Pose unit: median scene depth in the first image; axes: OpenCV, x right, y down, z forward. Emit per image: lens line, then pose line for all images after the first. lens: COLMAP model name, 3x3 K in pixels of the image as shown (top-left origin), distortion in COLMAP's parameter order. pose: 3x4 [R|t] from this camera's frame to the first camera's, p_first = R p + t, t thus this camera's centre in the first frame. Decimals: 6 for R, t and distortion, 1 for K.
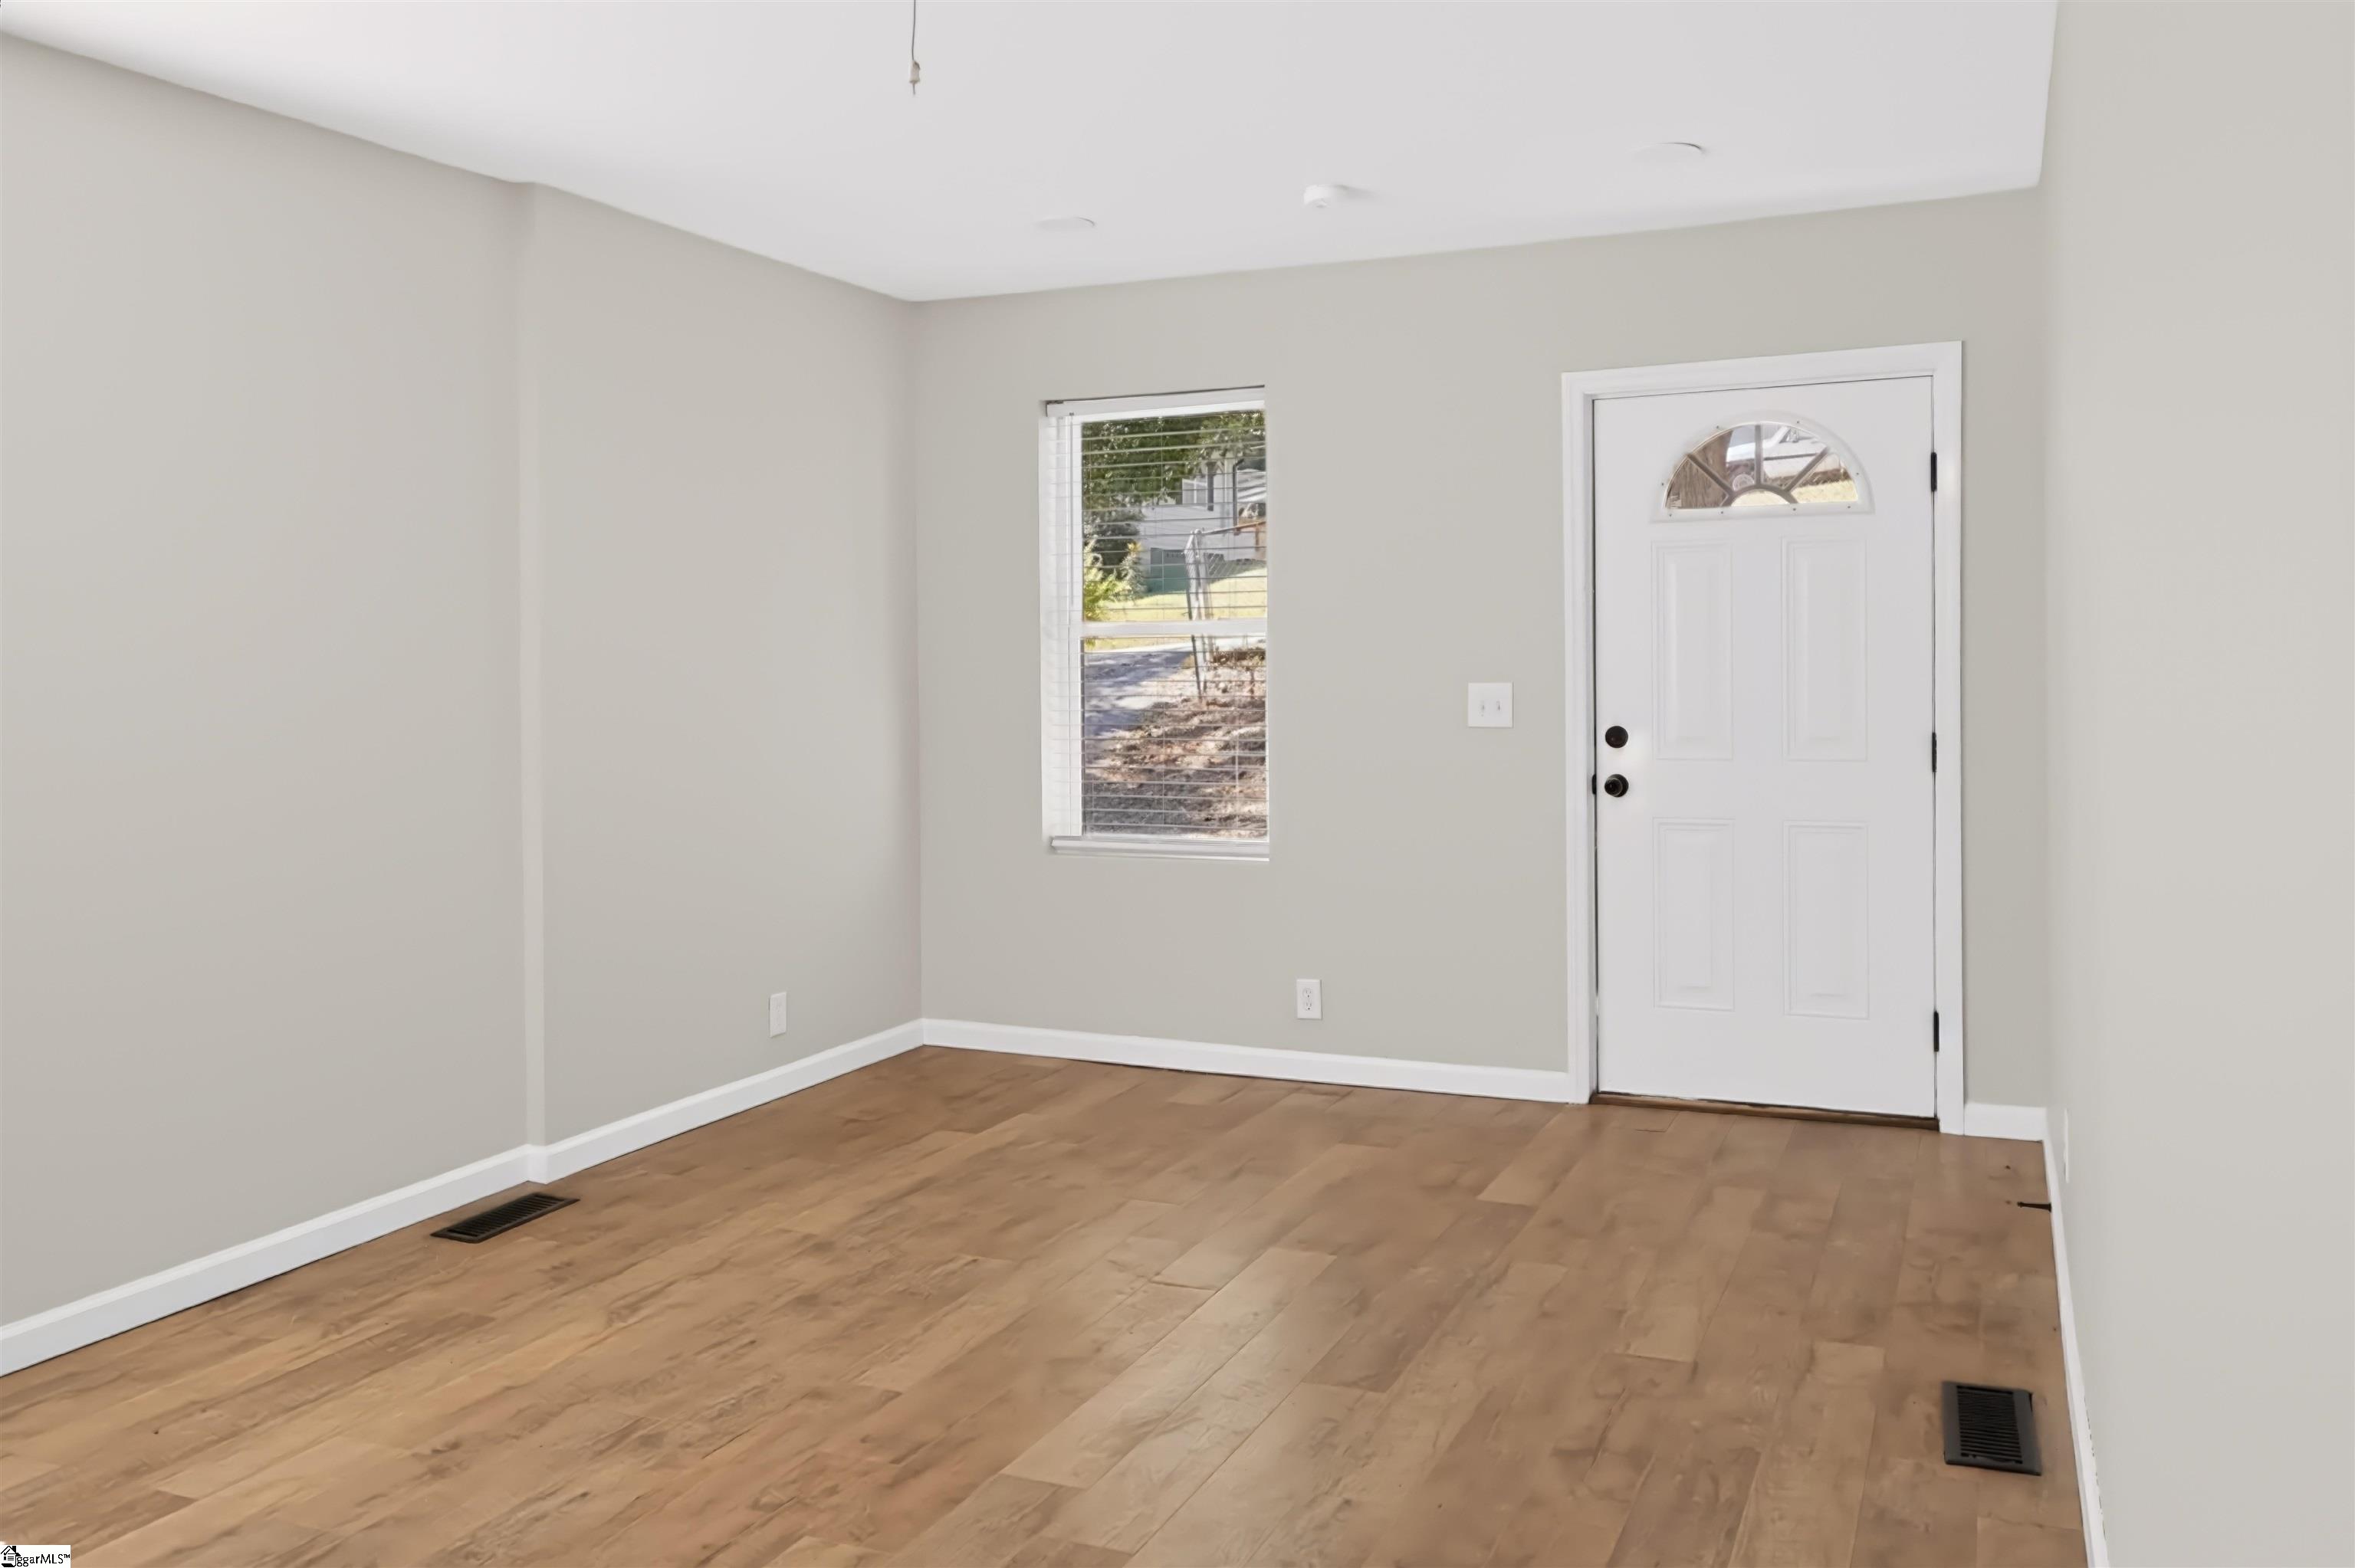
lens RADIAL K [[1817.3, 0, 1172.2], [0, 1817.3, 698.6], [0, 0, 1]] dist [-0.004095, 0.000464]
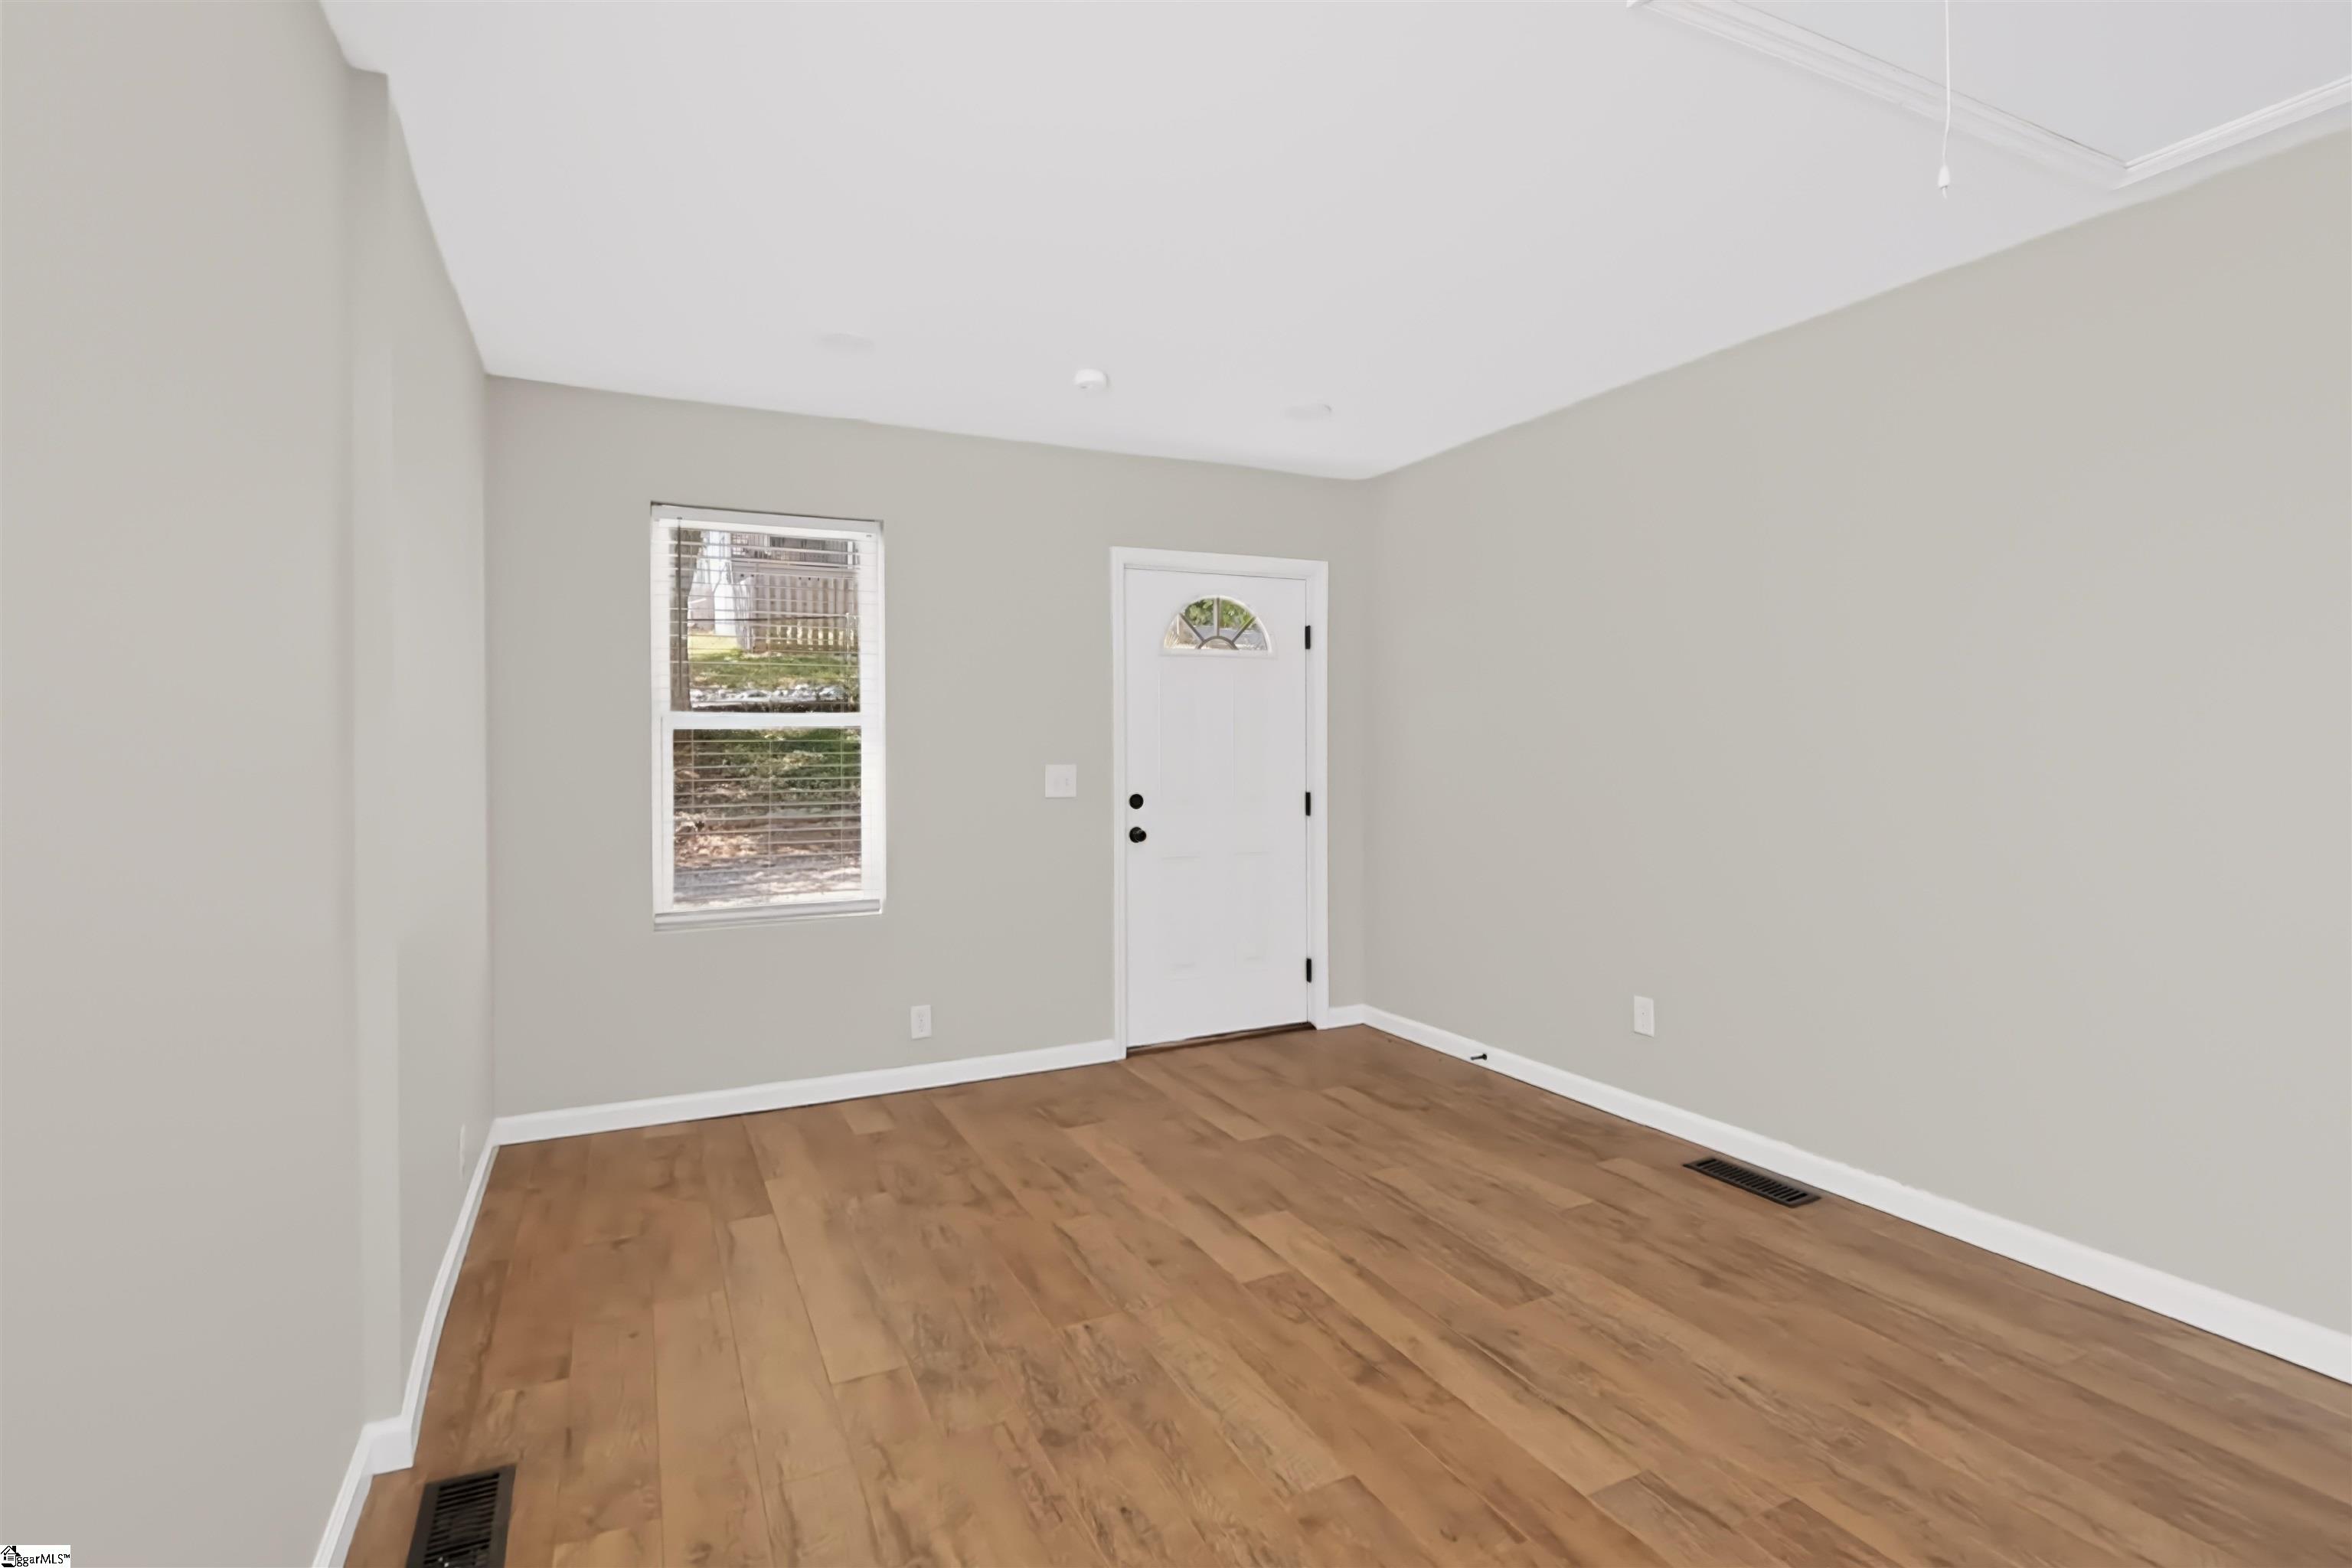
lens RADIAL K [[1087.8, 0, 1166.1], [0, 1087.8, 771.0], [0, 0, 1]] dist [-0.001813, 0.000101]
pose [[0.648088, -0.009723, 0.761503, -0.574781], [0.013626, 0.999906, 0.001170, -0.006121], [-0.761443, 0.009618, 0.648160, 0.592720]]
